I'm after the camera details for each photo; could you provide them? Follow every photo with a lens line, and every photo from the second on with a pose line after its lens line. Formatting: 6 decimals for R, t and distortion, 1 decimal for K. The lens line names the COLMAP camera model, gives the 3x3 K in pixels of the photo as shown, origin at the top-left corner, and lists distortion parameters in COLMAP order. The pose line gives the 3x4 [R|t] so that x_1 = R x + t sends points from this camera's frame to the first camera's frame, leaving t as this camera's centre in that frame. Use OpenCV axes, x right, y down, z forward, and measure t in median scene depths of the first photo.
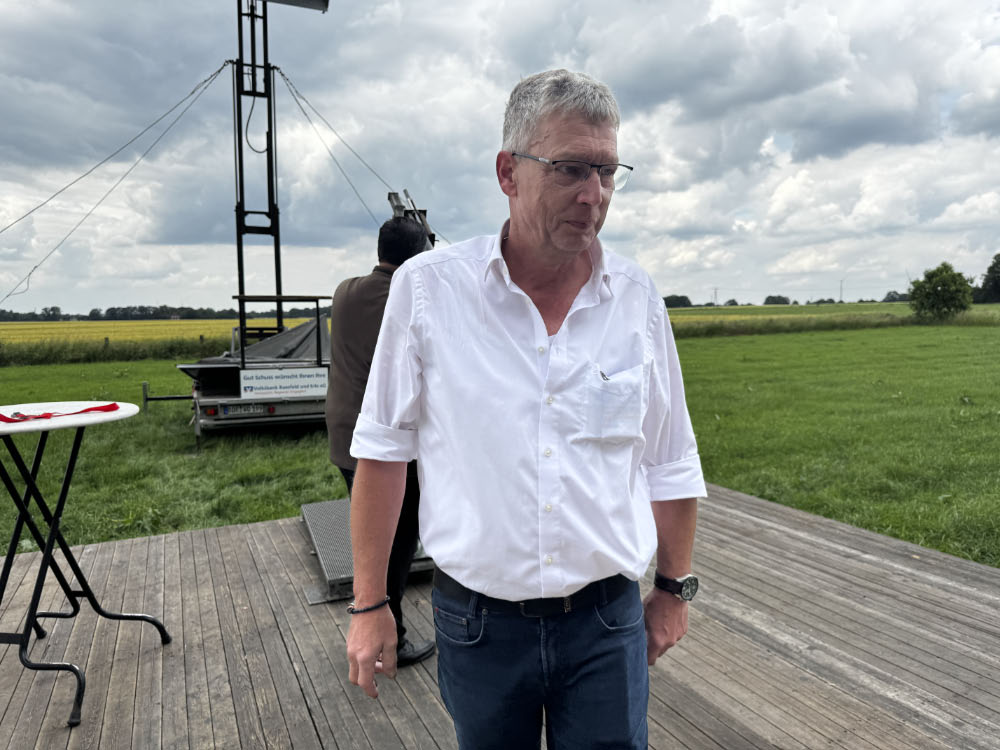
lens RADIAL K [[693.4, 0, 495.2], [0, 693.4, 382.5], [0, 0, 1]] dist [0.028365, -0.060048]
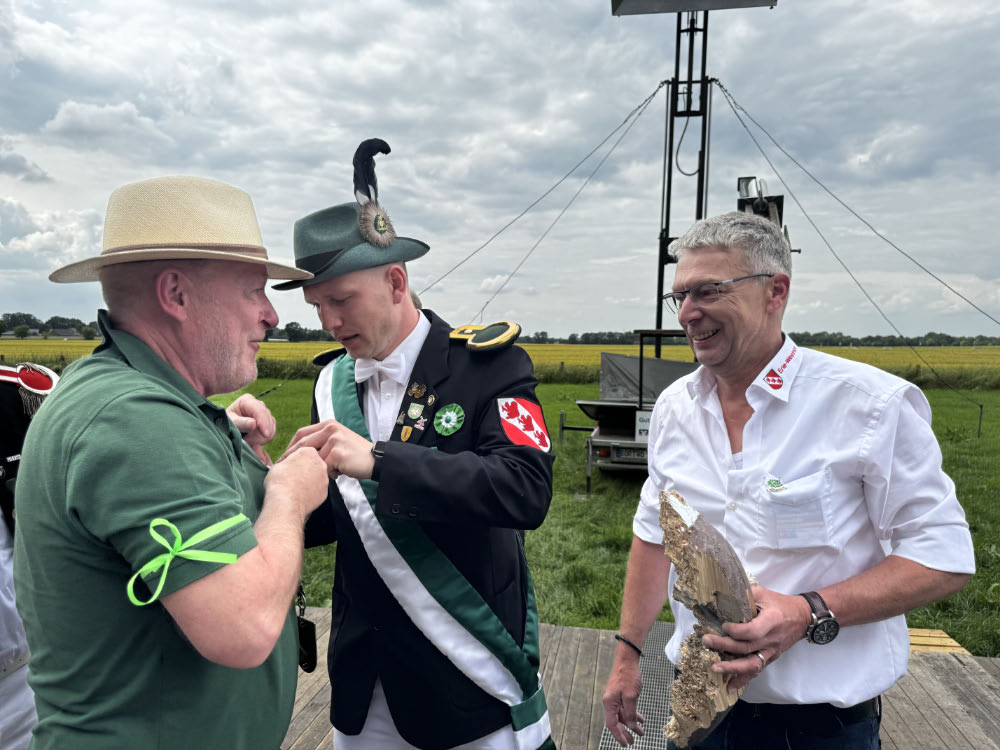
lens RADIAL K [[693.4, 0, 495.2], [0, 693.4, 382.5], [0, 0, 1]] dist [0.028365, -0.060048]
pose [[0.807398, 0.055169, -0.587422, 0.012177], [-0.078065, 0.996855, -0.013675, -0.020831], [0.584820, 0.056898, 0.809165, 0.114621]]
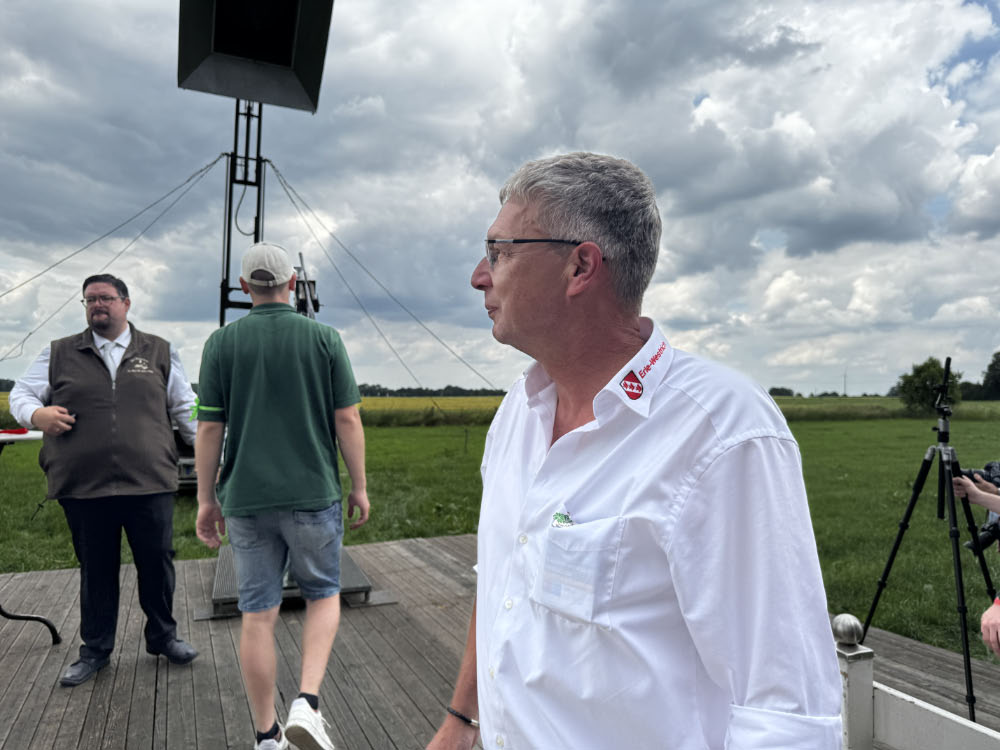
lens RADIAL K [[693.4, 0, 495.2], [0, 693.4, 382.5], [0, 0, 1]] dist [0.028365, -0.060048]
pose [[0.999621, 0.026707, -0.006724, 0.060452], [-0.027324, 0.992289, -0.120900, 0.016844], [0.003444, 0.121038, 0.992642, -0.044134]]
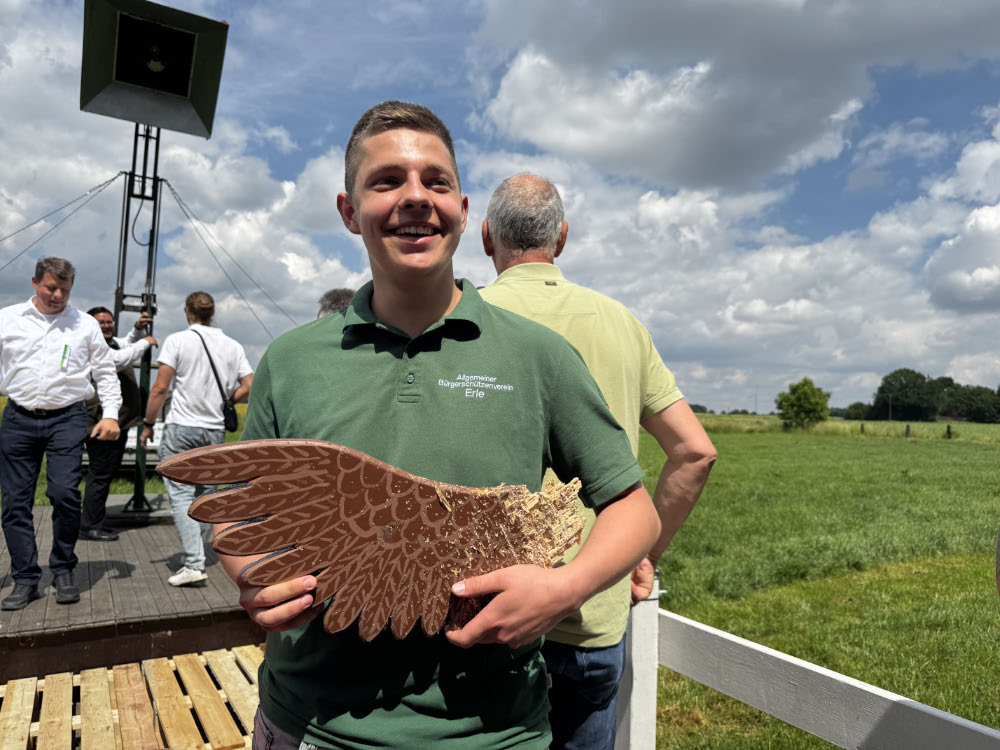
lens RADIAL K [[791.7, 0, 527.2], [0, 791.7, 390.7], [0, 0, 1]] dist [0.014955, 0.000214]
pose [[0.993284, 0.060768, 0.098464, 0.201845], [-0.048036, 0.990755, -0.126877, 0.058032], [-0.105263, 0.121295, 0.987019, -0.393792]]
